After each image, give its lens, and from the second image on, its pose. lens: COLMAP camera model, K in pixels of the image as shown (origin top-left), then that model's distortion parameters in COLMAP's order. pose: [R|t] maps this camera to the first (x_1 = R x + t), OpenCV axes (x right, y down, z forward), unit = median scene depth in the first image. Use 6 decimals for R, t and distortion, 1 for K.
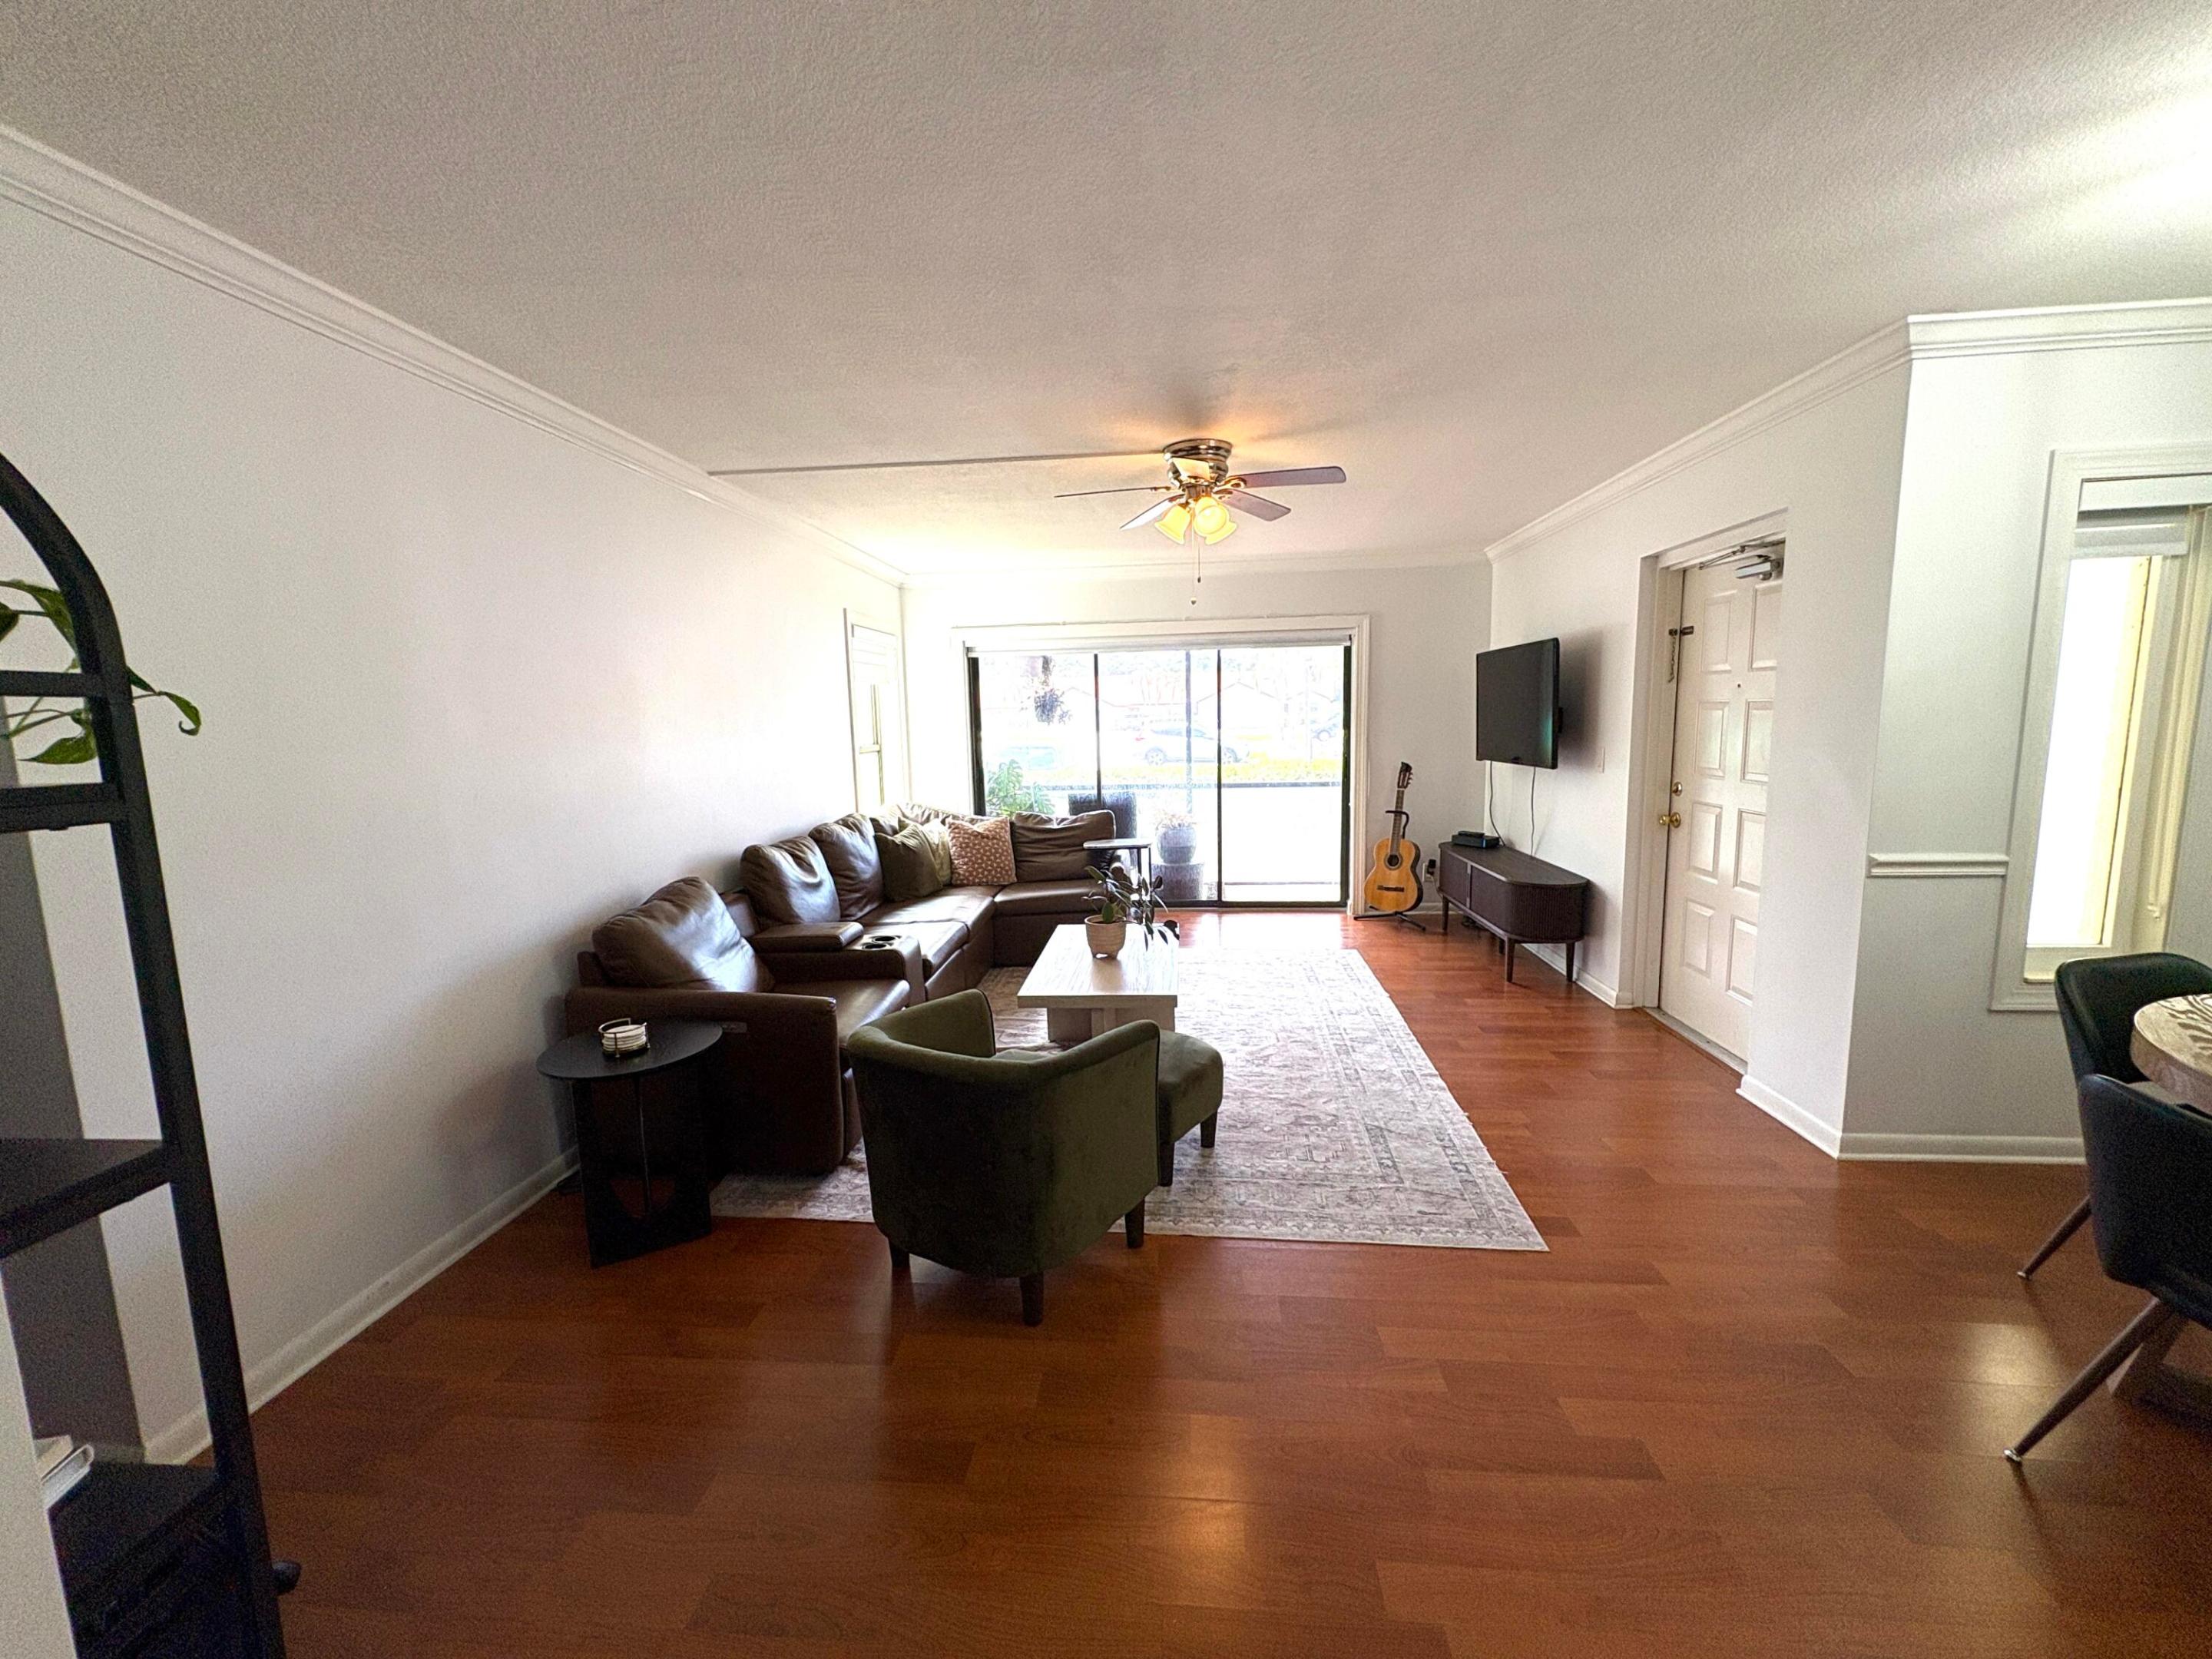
lens RADIAL K [[885.9, 0, 1099.8], [0, 885.9, 829.8], [0, 0, 1]] dist [0.002436, -0.000447]
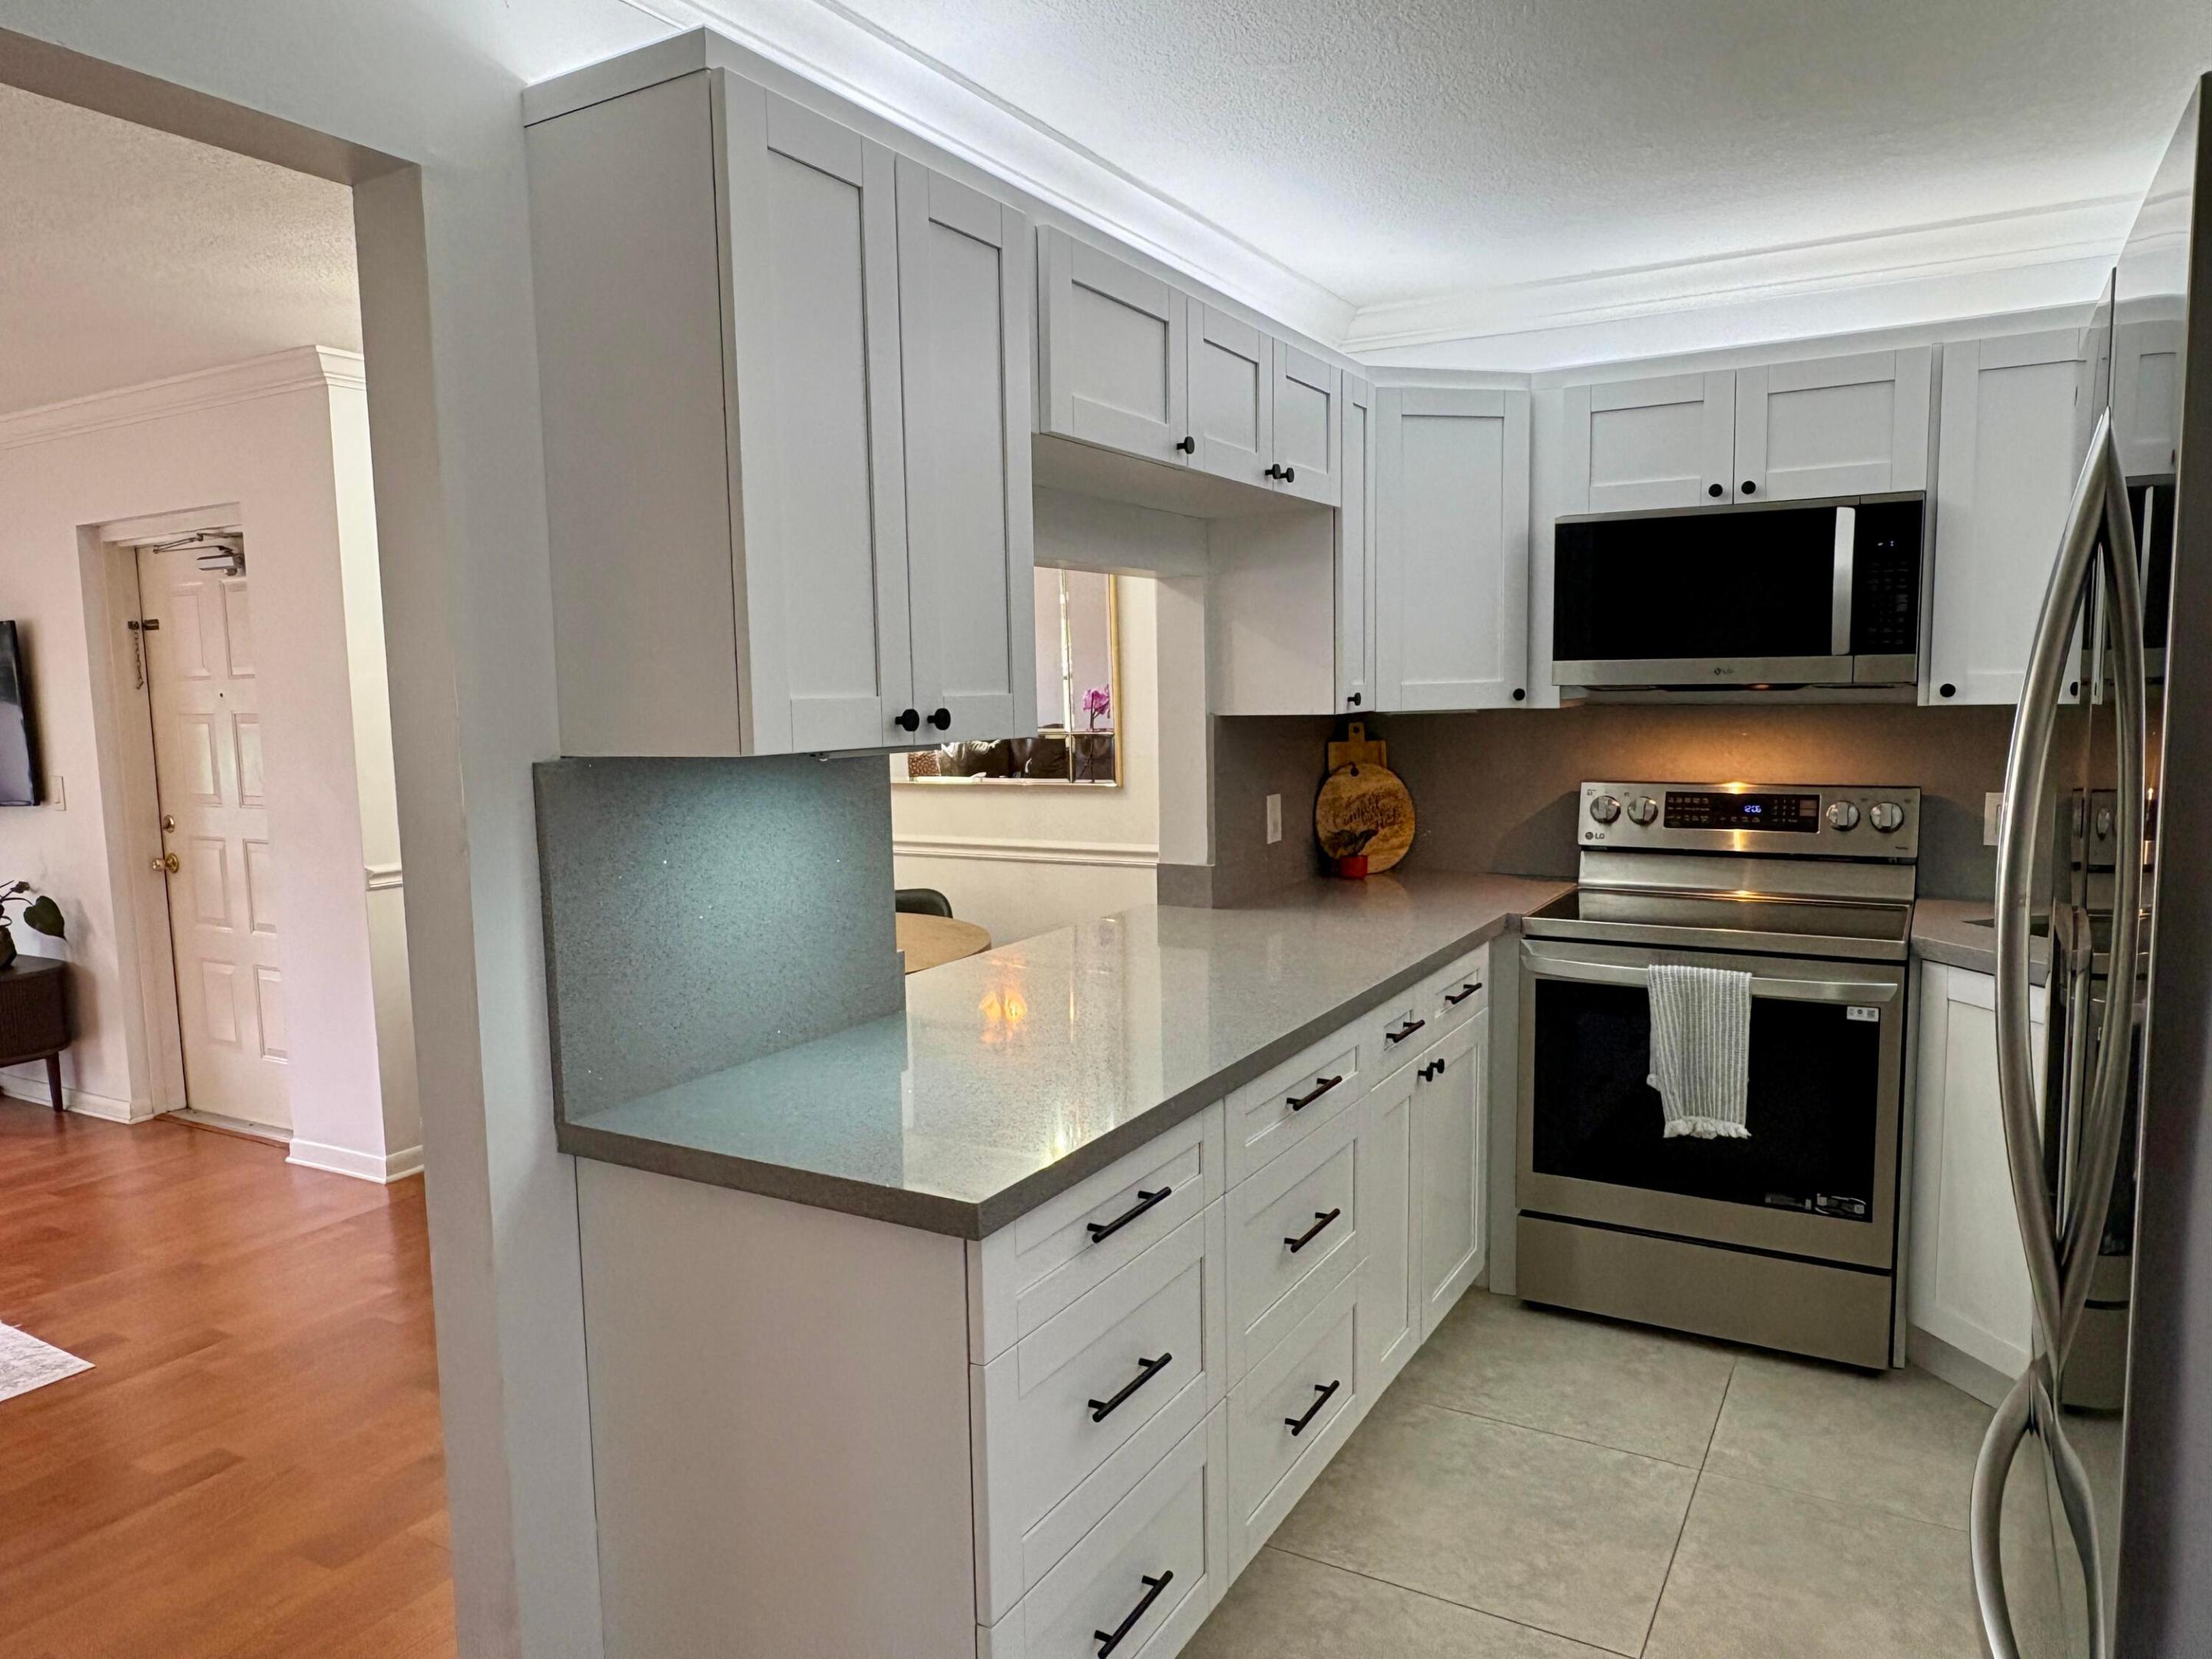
lens RADIAL K [[1476.0, 0, 1102.6], [0, 1476.0, 842.3], [0, 0, 1]] dist [0.004257, -0.005855]
pose [[0.418283, -0.082491, 0.904563, -0.200694], [0.130948, 0.990941, 0.029816, 0.042148], [-0.898828, 0.105979, 0.425296, -0.319136]]
